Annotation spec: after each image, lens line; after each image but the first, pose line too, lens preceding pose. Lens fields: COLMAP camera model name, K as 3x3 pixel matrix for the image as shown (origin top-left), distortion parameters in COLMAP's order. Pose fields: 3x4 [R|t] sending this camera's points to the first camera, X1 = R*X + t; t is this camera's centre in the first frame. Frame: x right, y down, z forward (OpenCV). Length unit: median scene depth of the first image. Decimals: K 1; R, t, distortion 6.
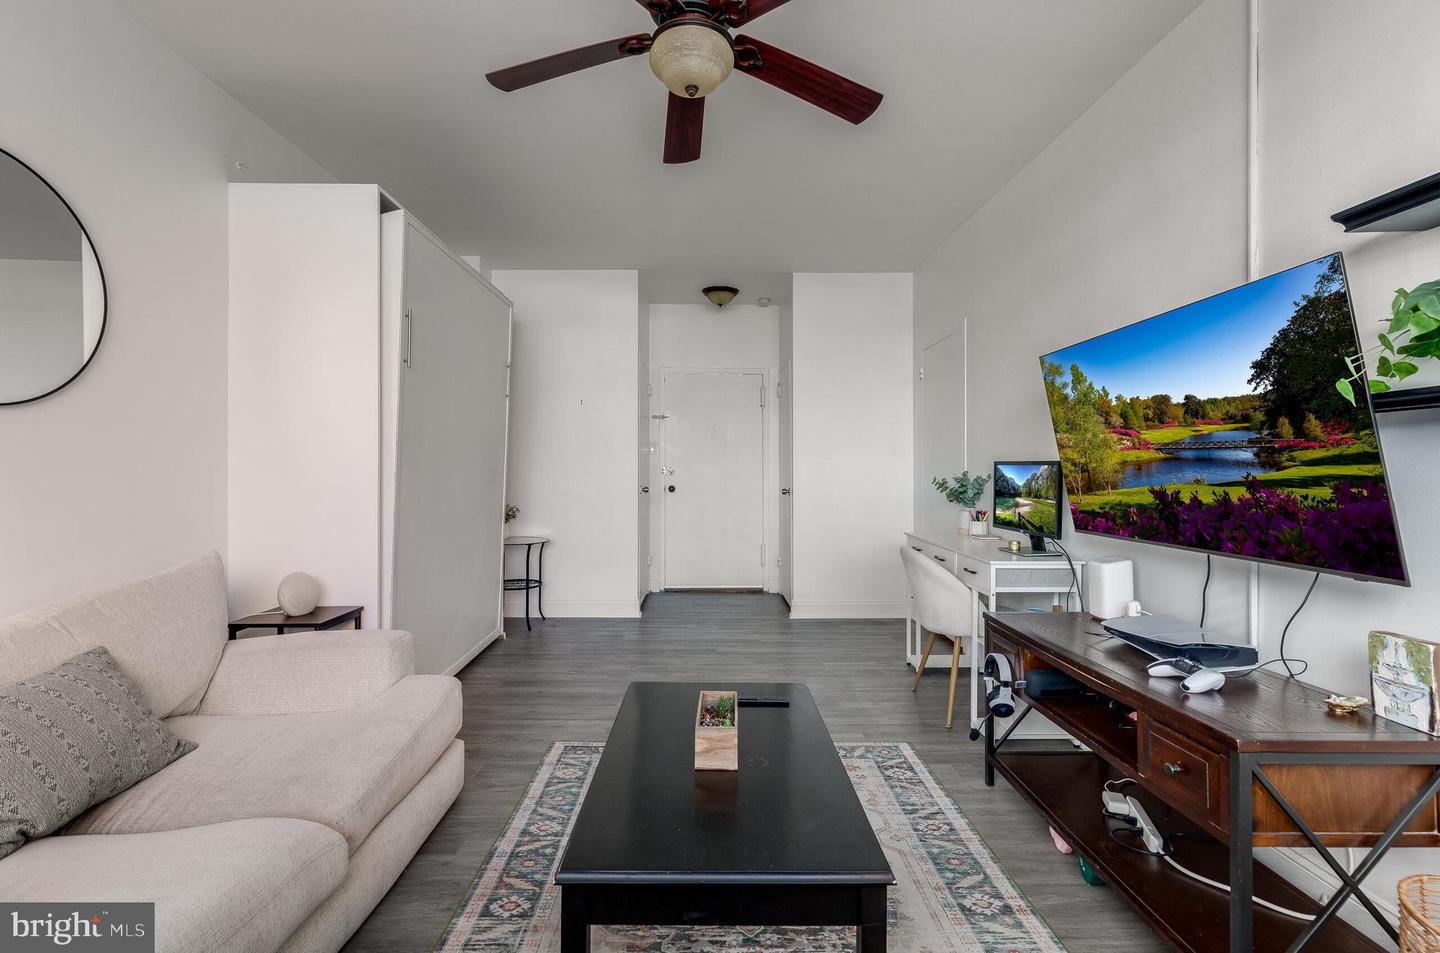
lens RADIAL K [[652.1, 0, 721.0], [0, 652.1, 467.7], [0, 0, 1]] dist [0.004471, 0.000215]
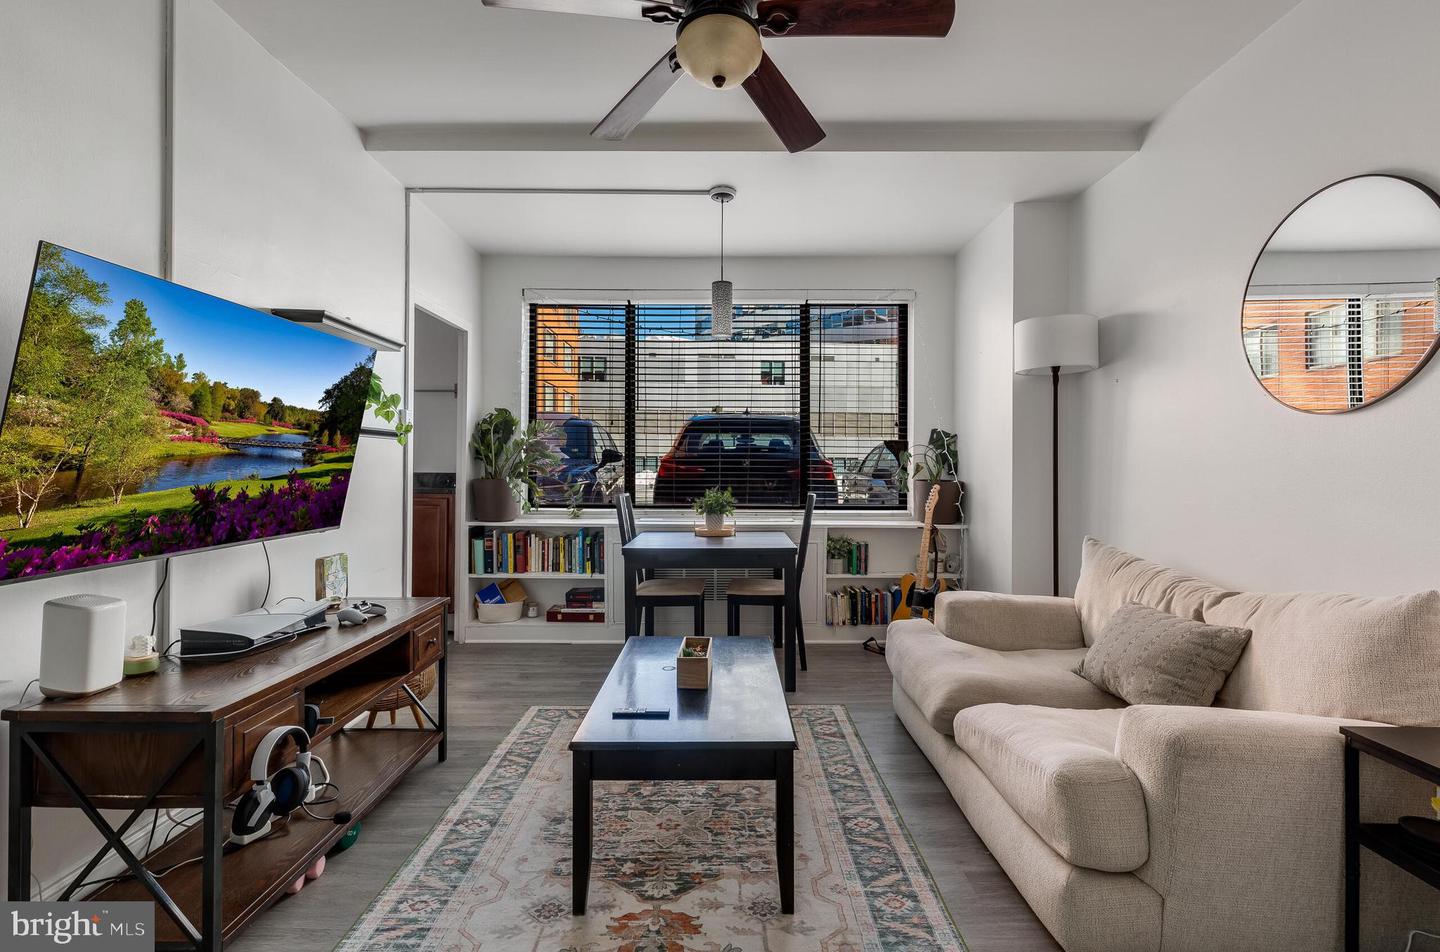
lens RADIAL K [[634.2, 0, 722.2], [0, 634.2, 456.1], [0, 0, 1]] dist [0.001306, 0.000021]
pose [[-0.999924, -0.001524, 0.012245, -0.043432], [-0.001727, 0.999861, -0.016592, 0.003034], [-0.012218, -0.016612, -0.999787, 1.872494]]
